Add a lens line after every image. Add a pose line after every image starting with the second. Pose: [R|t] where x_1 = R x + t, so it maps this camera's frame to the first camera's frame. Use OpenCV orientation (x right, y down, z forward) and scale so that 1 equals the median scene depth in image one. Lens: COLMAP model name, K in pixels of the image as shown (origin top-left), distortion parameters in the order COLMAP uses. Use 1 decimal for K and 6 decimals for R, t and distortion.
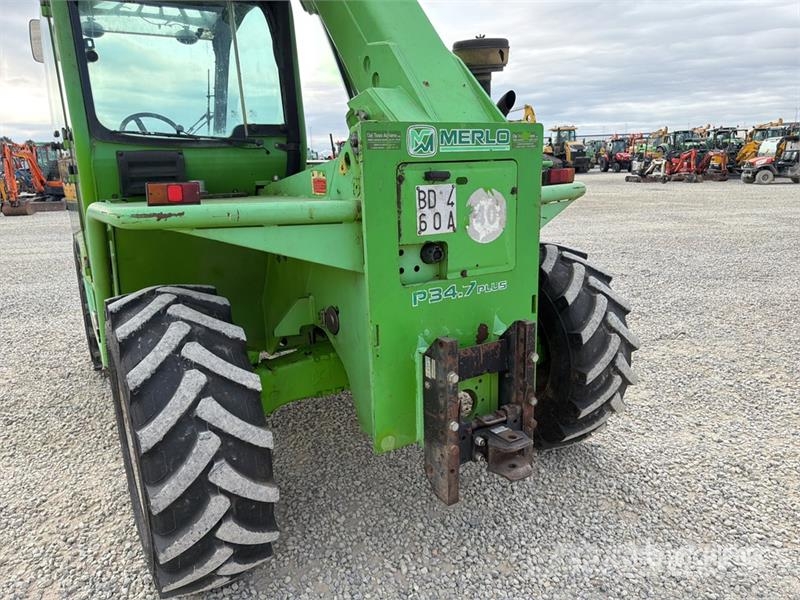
lens RADIAL K [[563.9, 0, 400.0], [0, 563.9, 300.0], [0, 0, 1]] dist [0.026396, -0.004605]
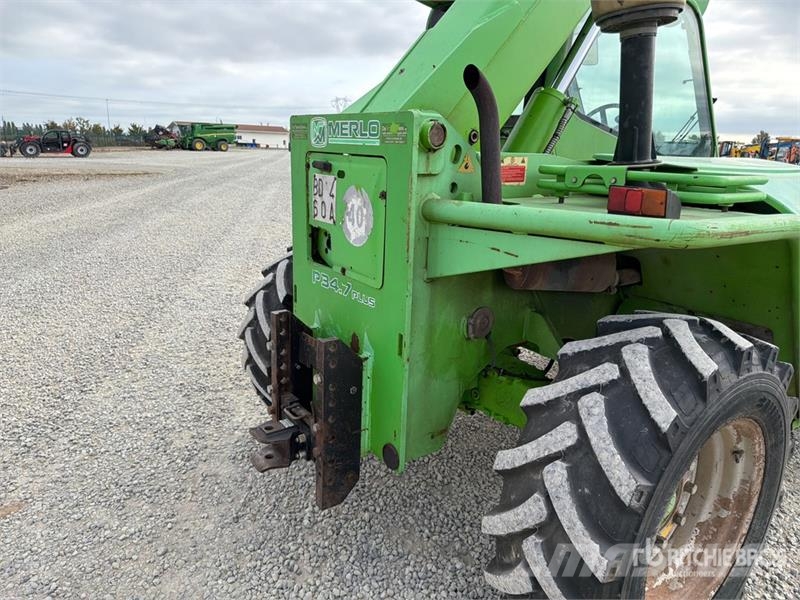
lens RADIAL K [[564.3, 0, 398.5], [0, 564.3, 305.5], [0, 0, 1]] dist [0.094884, -0.121724]
pose [[0.083714, 0.294672, -0.951925, 1.100876], [-0.283802, 0.922767, 0.260688, -0.281786], [0.955222, 0.248335, 0.160877, 0.979652]]
